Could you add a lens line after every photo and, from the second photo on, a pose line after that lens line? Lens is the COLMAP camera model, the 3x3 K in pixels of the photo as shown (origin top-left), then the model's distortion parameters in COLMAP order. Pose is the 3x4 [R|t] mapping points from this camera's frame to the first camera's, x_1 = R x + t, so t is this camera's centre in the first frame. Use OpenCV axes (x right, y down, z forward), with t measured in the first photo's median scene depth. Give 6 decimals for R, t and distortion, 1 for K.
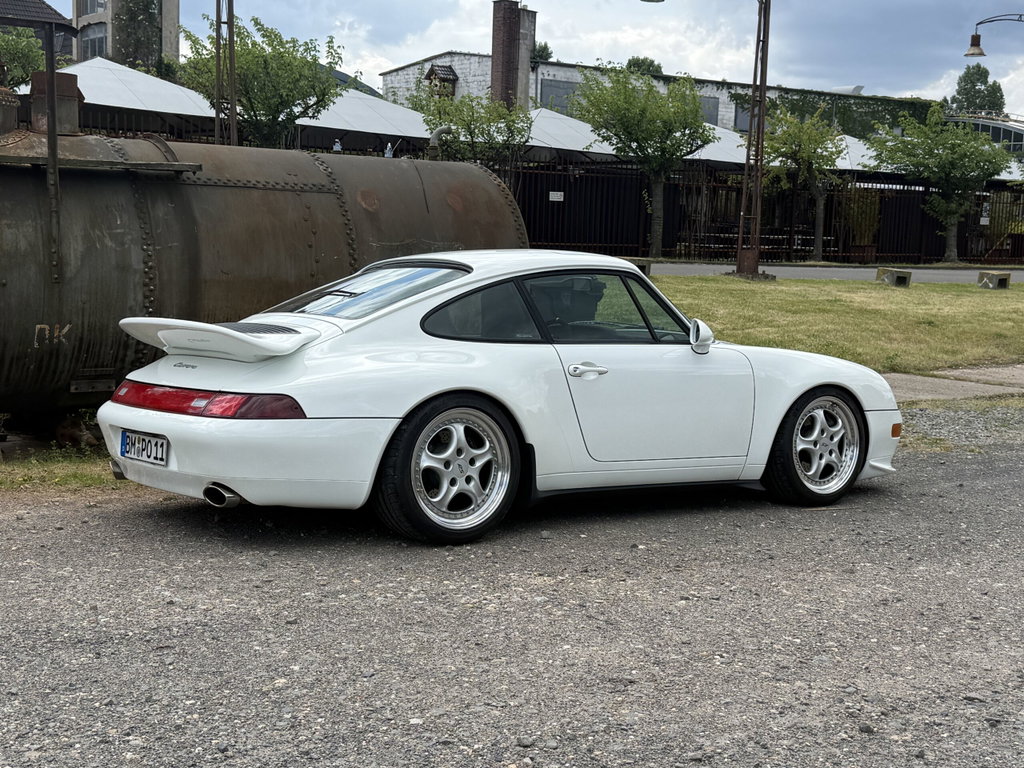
lens RADIAL K [[1423.2, 0, 512.0], [0, 1423.2, 384.0], [0, 0, 1]] dist [0.131989, -0.084685]
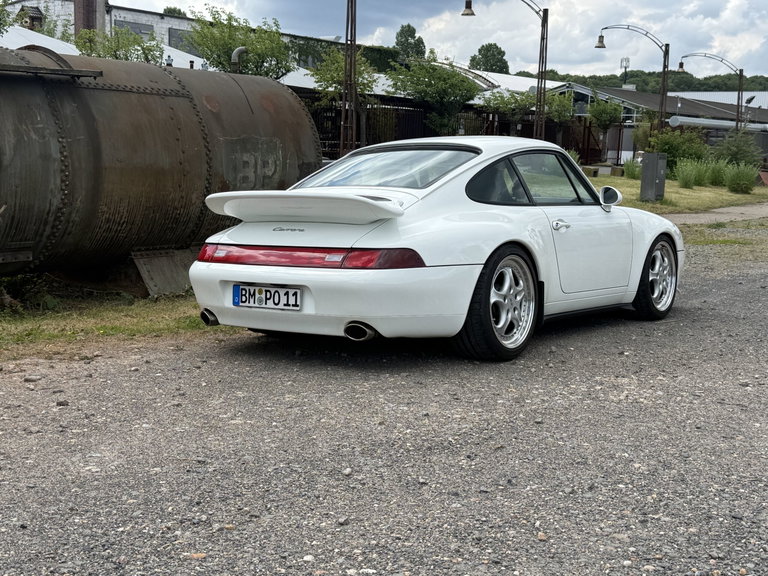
lens RADIAL K [[1030.0, 0, 384.0], [0, 1030.0, 288.0], [0, 0, 1]] dist [0.221329, -0.600082]
pose [[0.952534, -0.045444, 0.301021, -0.394570], [0.035178, 0.998603, 0.039439, 0.004905], [-0.302392, -0.026978, 0.952802, 0.122406]]
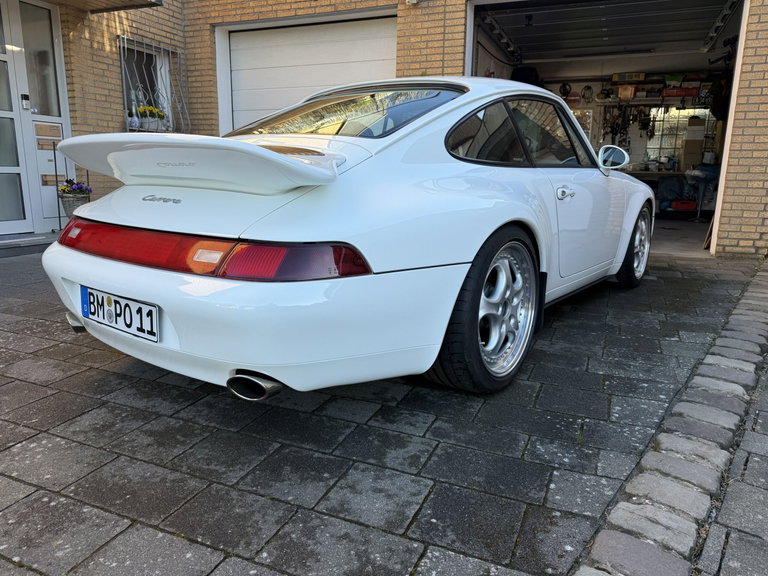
lens RADIAL K [[508.4, 0, 435.9], [0, 508.4, 266.9], [0, 0, 1]] dist [0.071100, 0.001008]
pose [[0.946395, -0.059314, 0.317518, -0.170810], [0.013597, 0.989440, 0.144305, -0.014977], [-0.322725, -0.132253, 0.937208, 0.641369]]
